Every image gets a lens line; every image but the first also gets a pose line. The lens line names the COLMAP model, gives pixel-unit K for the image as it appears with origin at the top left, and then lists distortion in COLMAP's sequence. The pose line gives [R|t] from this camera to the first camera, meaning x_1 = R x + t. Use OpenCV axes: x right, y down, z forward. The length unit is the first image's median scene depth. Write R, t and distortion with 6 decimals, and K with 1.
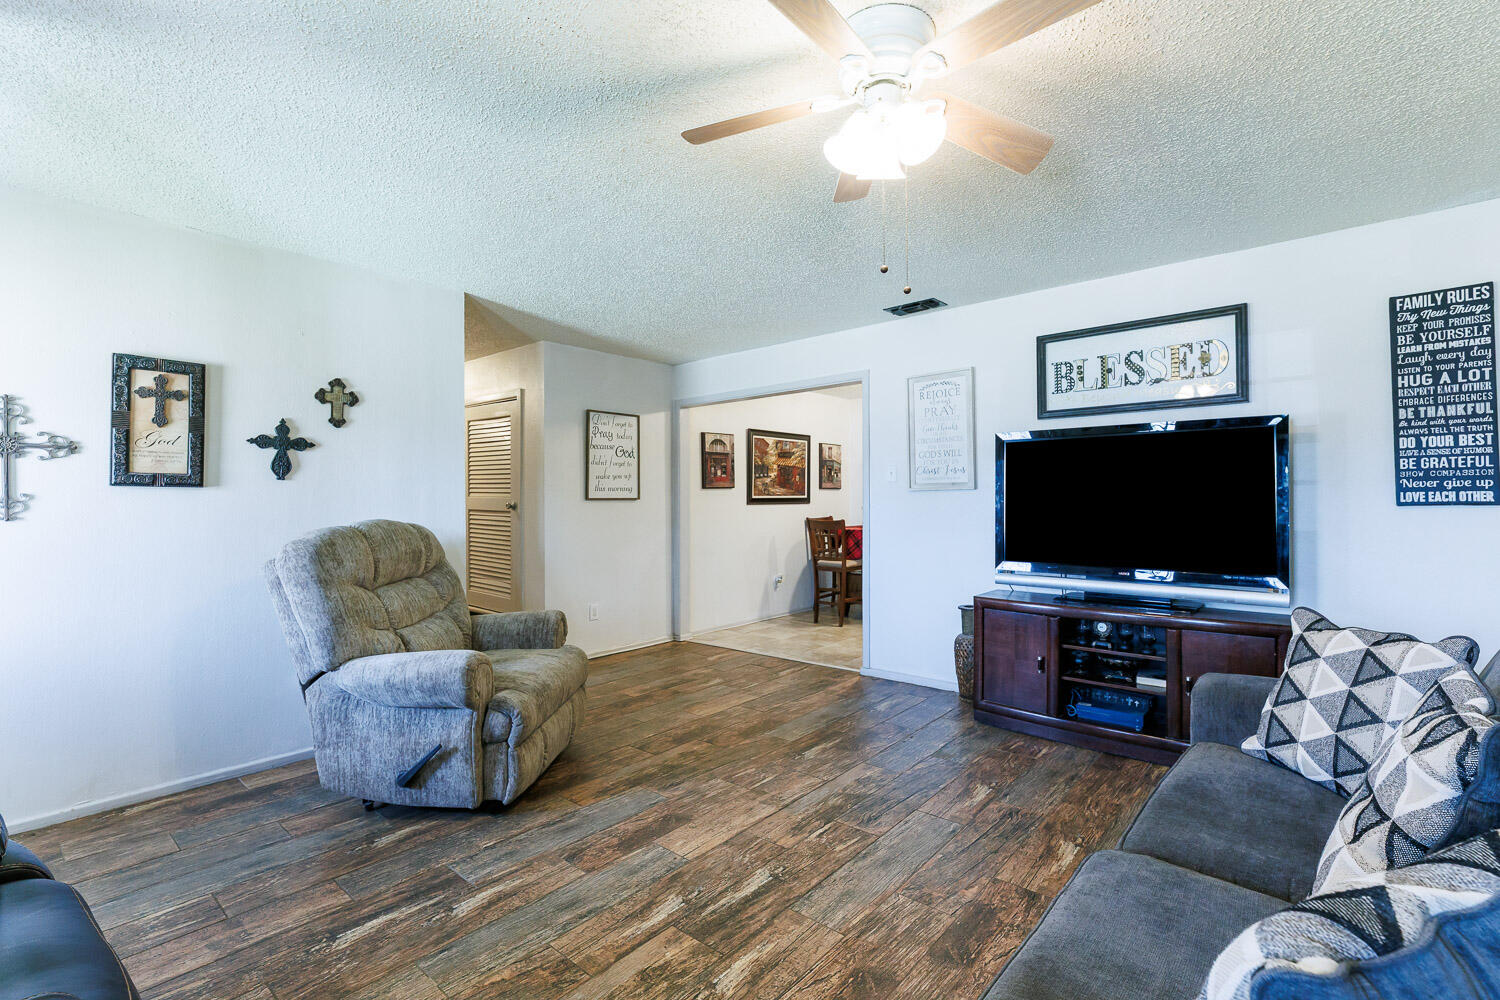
lens RADIAL K [[685.0, 0, 718.7], [0, 685.0, 493.0], [0, 0, 1]] dist [0.001622, -0.000238]
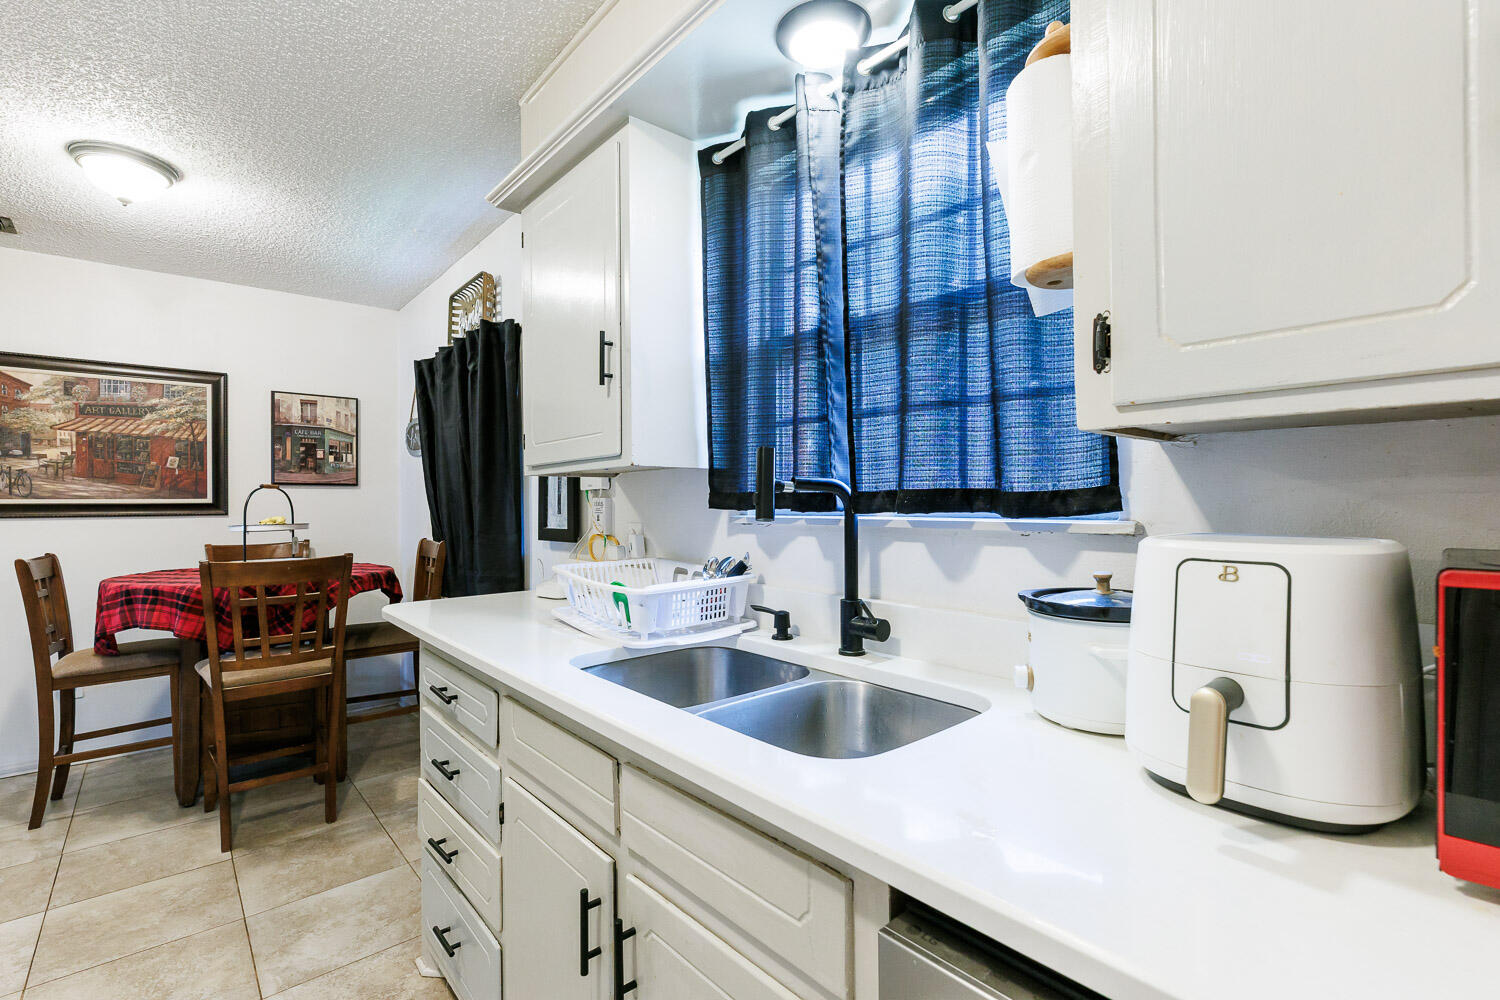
lens RADIAL K [[685.0, 0, 723.0], [0, 685.0, 494.2], [0, 0, 1]] dist [0.001622, -0.000238]
pose [[0.992832, -0.007728, -0.119268, 0.548975], [0.006732, 0.999939, -0.008750, 0.007619], [0.119329, 0.007884, 0.992823, 0.572165]]
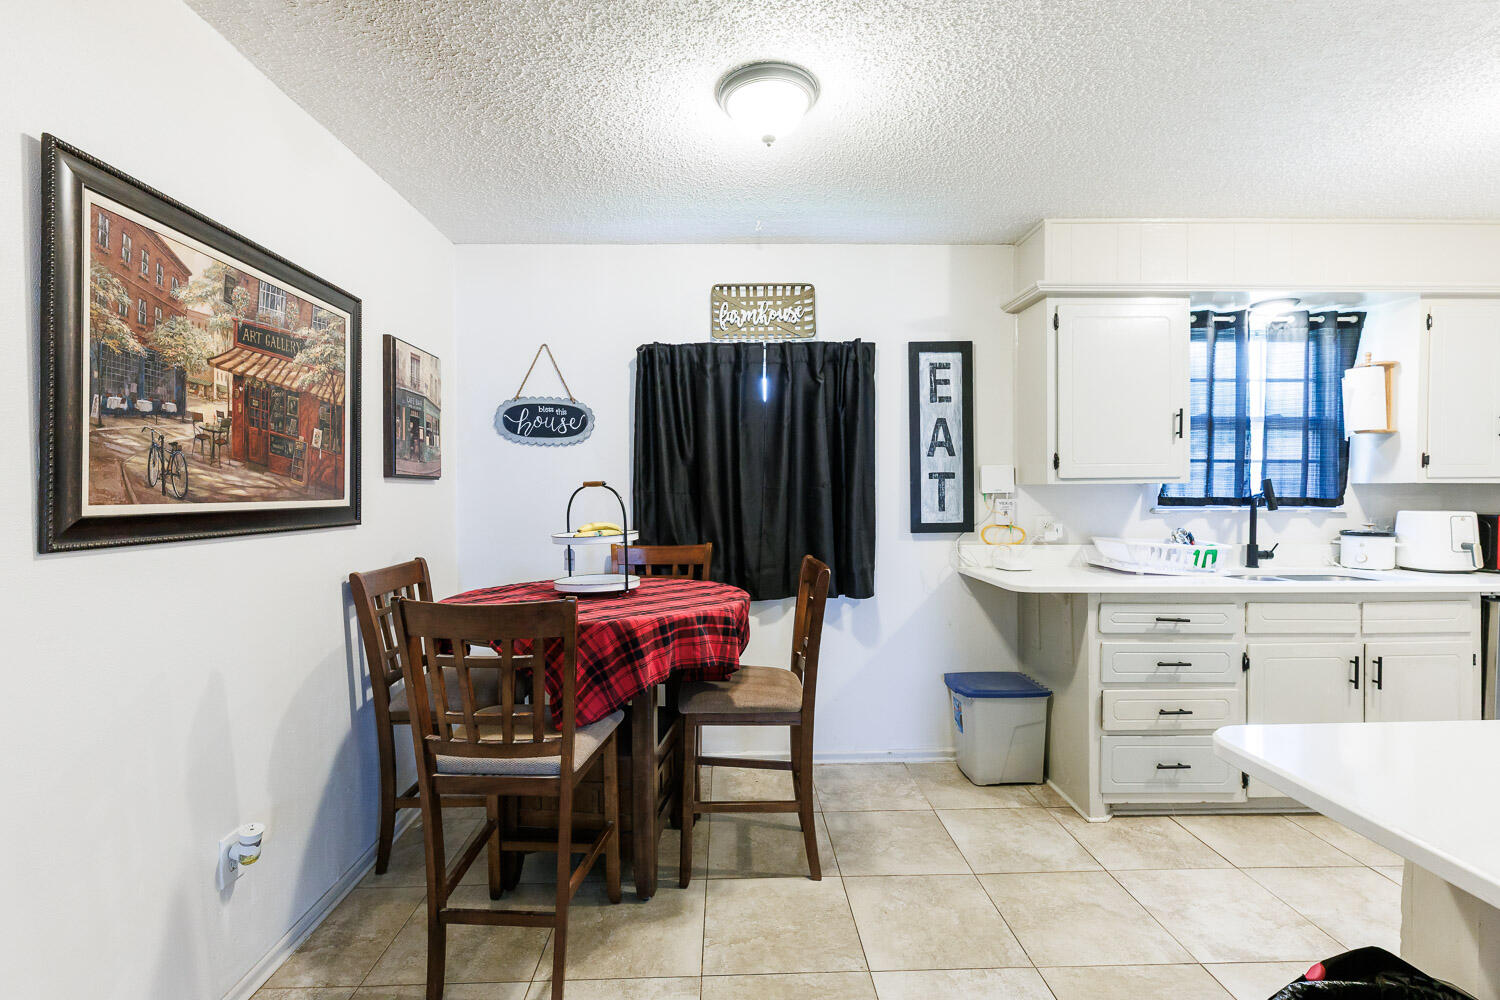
lens RADIAL K [[685.0, 0, 754.6], [0, 685.0, 494.4], [0, 0, 1]] dist [0.001622, -0.000238]
pose [[0.711882, -0.006899, 0.702265, 0.045049], [0.001326, 0.999963, 0.008479, -0.000282], [-0.702298, -0.005105, 0.711865, 0.672103]]
